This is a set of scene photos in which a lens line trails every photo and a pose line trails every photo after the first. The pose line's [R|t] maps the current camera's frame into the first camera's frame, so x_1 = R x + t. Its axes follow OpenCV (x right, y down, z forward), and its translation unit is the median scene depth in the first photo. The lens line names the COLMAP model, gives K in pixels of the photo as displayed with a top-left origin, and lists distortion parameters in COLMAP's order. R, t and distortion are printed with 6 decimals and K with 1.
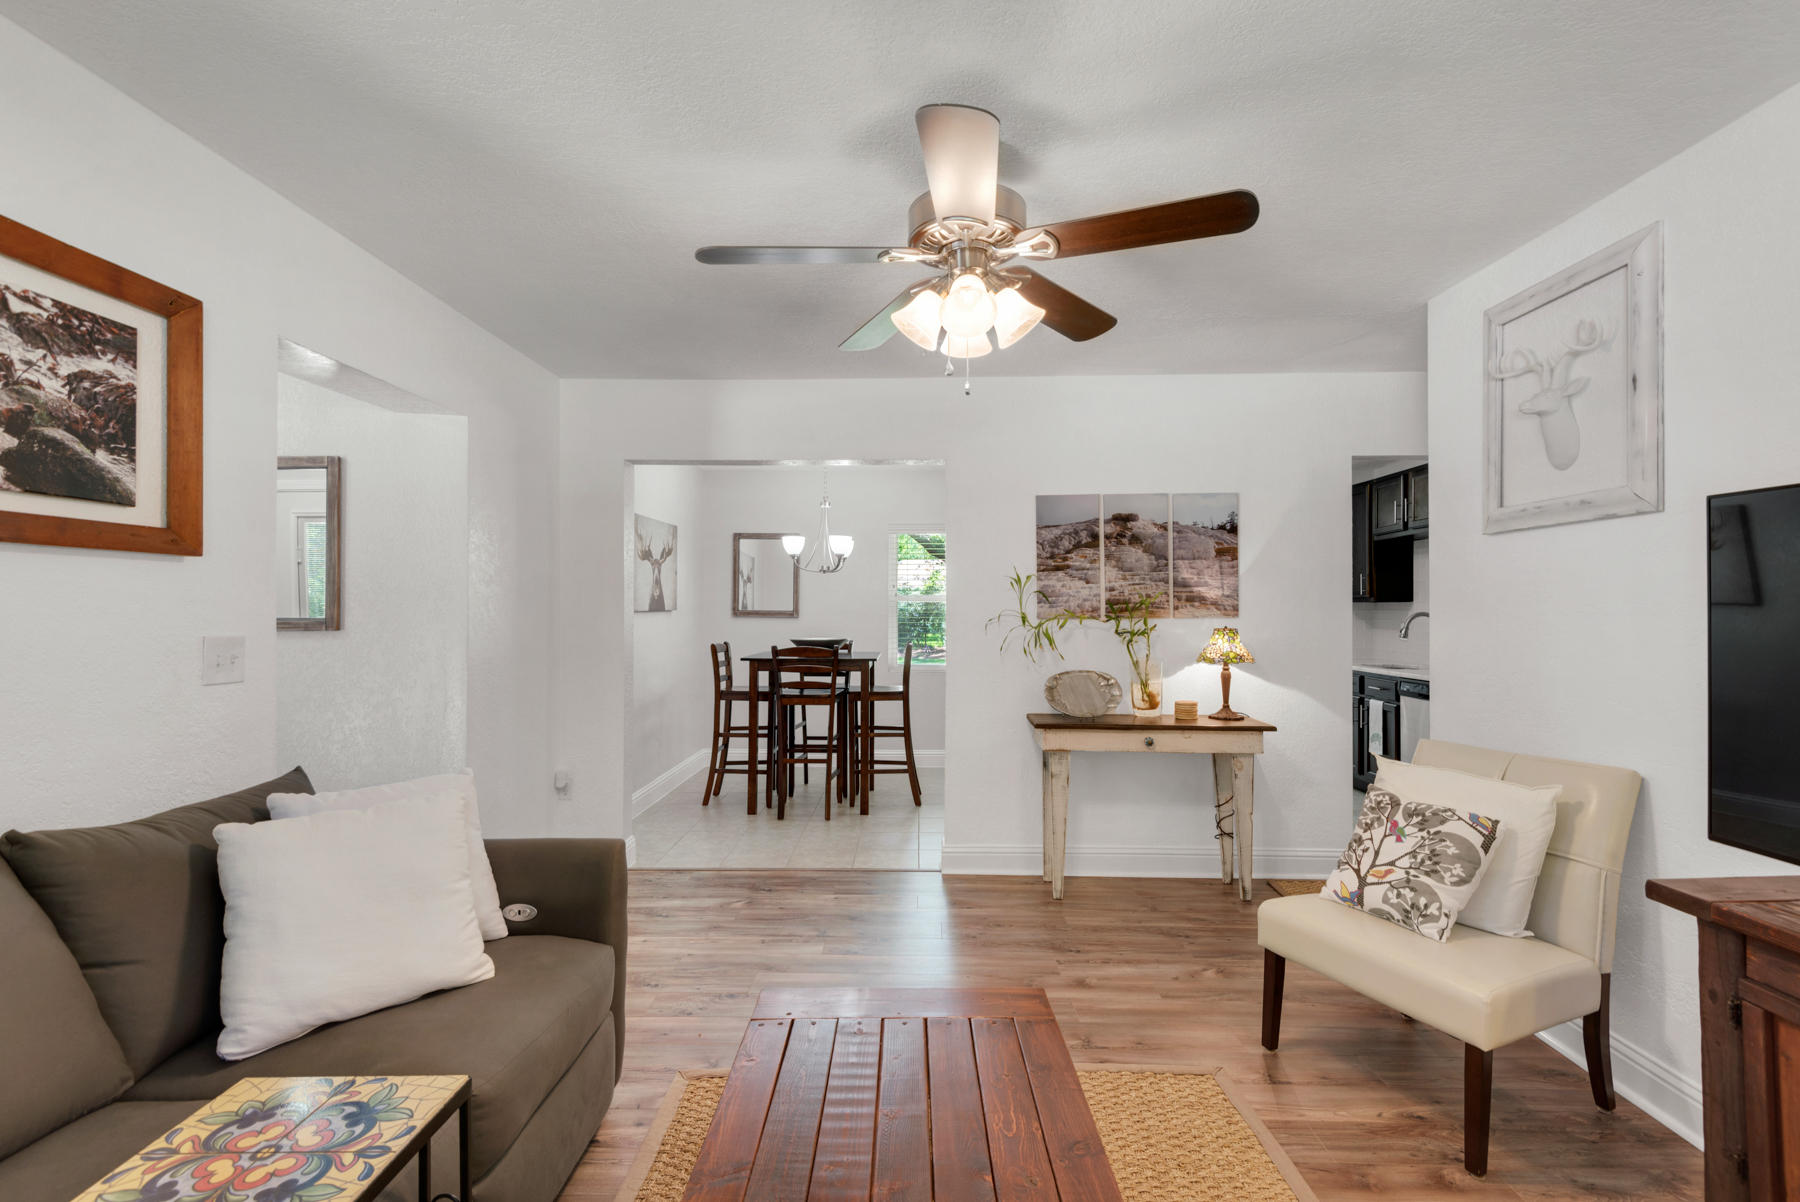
lens RADIAL K [[812.0, 0, 895.4], [0, 812.0, 604.7], [0, 0, 1]] dist [0.038230, -0.018461]
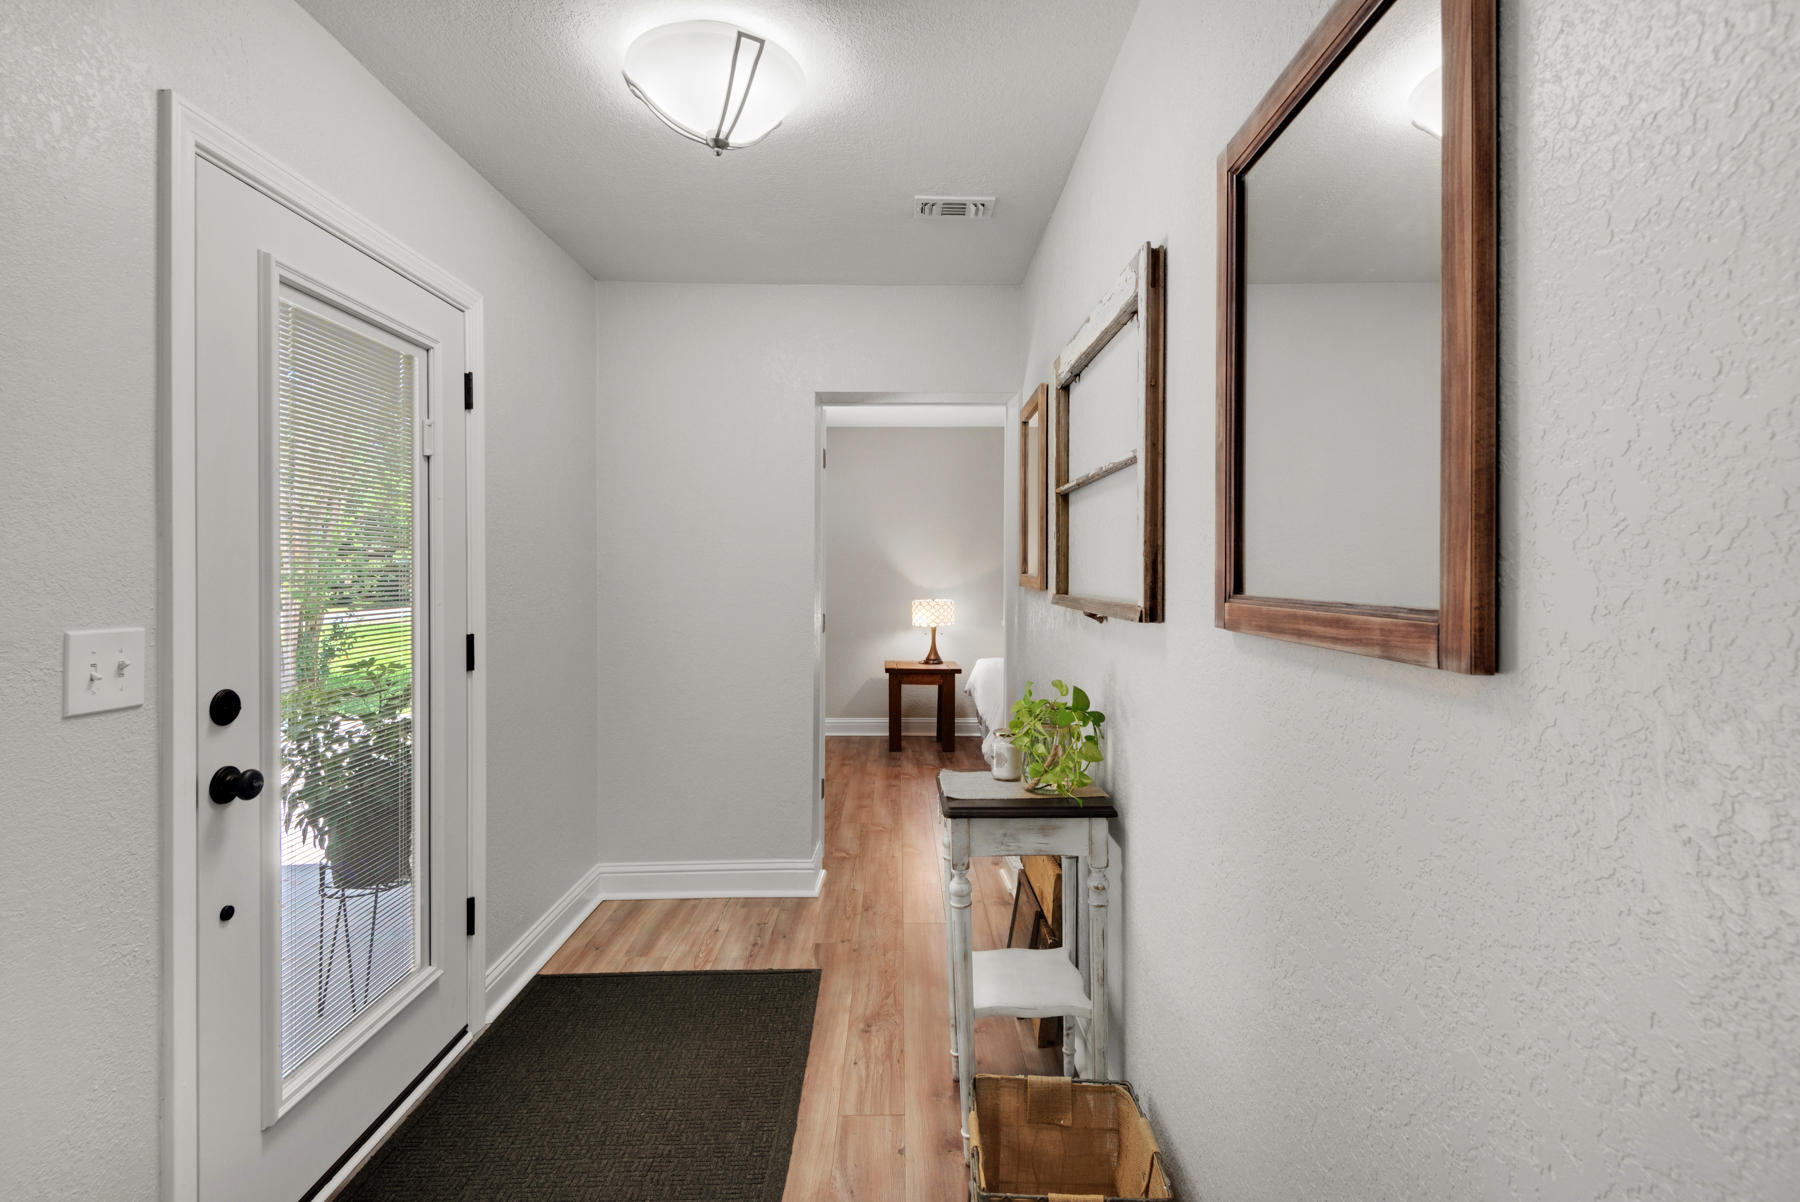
lens RADIAL K [[822.3, 0, 904.8], [0, 822.3, 564.4], [0, 0, 1]] dist [0.025043, 0.000031]
pose [[0.030547, -0.007553, -0.999505, -0.571766], [0.007896, 0.999942, -0.007315, 0.005152], [0.999502, -0.007669, 0.030605, 1.029701]]
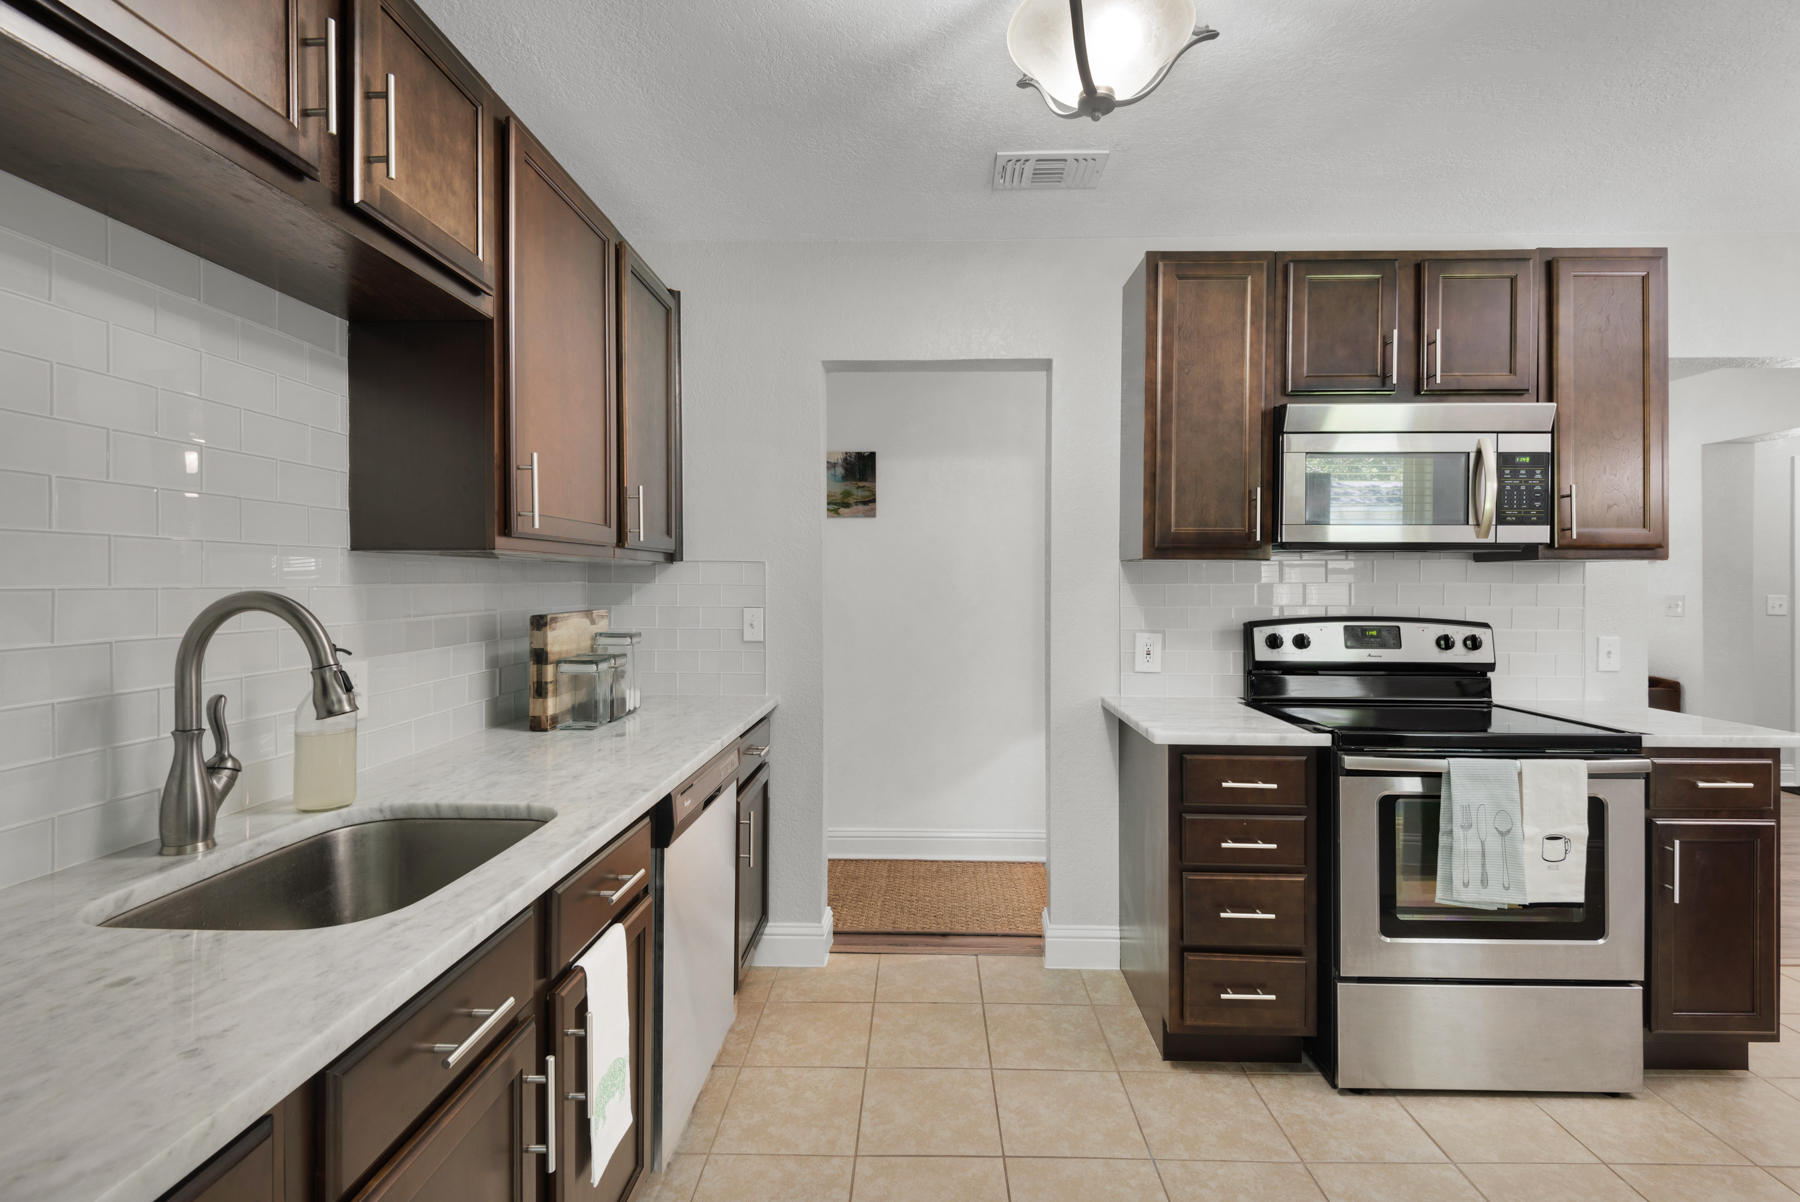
lens RADIAL K [[818.4, 0, 914.8], [0, 818.4, 577.1], [0, 0, 1]] dist [0.000648, -0.000030]
pose [[-0.999997, -0.001831, 0.001825, 0.988970], [-0.001850, 0.999945, -0.010326, 0.016702], [-0.001806, -0.010329, -0.999945, 2.548866]]
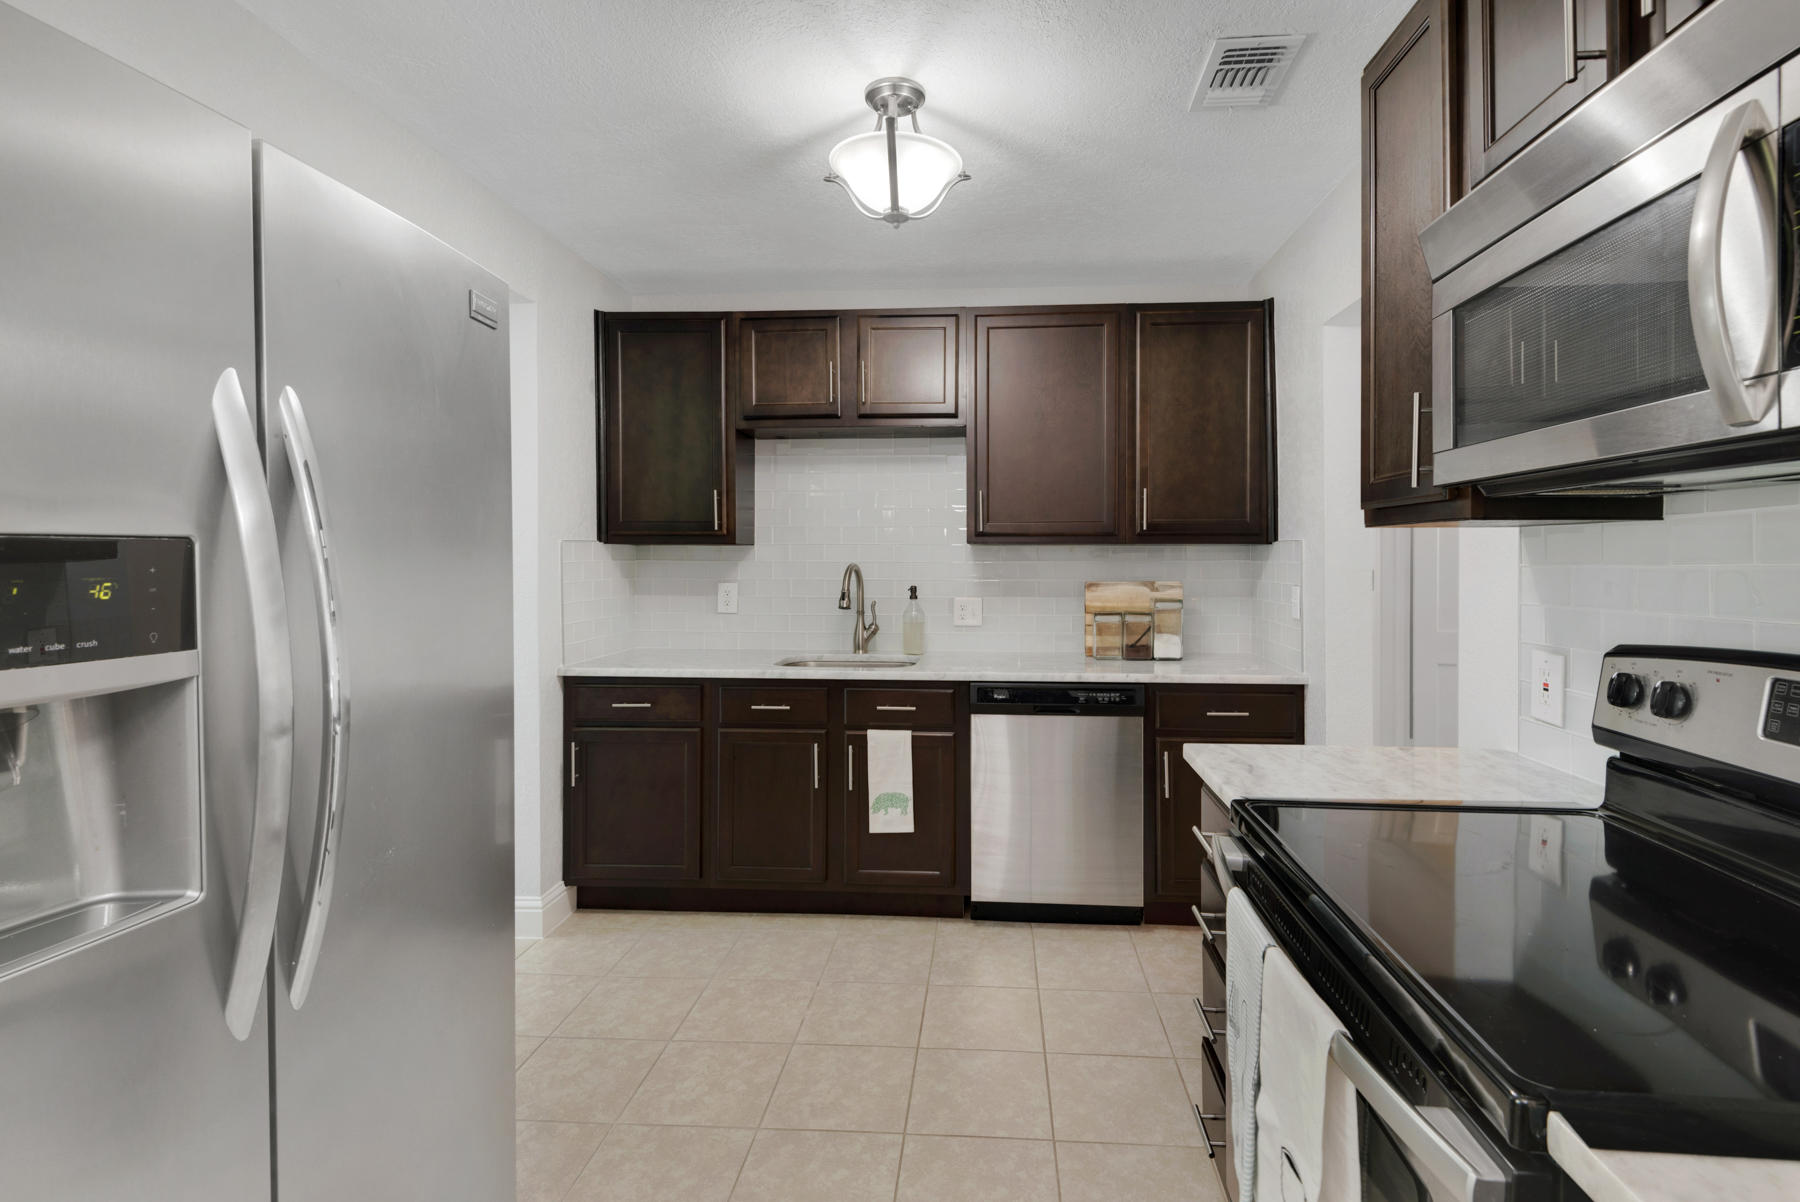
lens RADIAL K [[849.2, 0, 943.4], [0, 849.2, 563.9], [0, 0, 1]] dist [0.045201, -0.026338]
pose [[0.044441, -0.006727, 0.998989, 0.082677], [-0.004689, 0.999965, 0.006942, 0.011548], [-0.999001, -0.004993, 0.044408, 1.928589]]
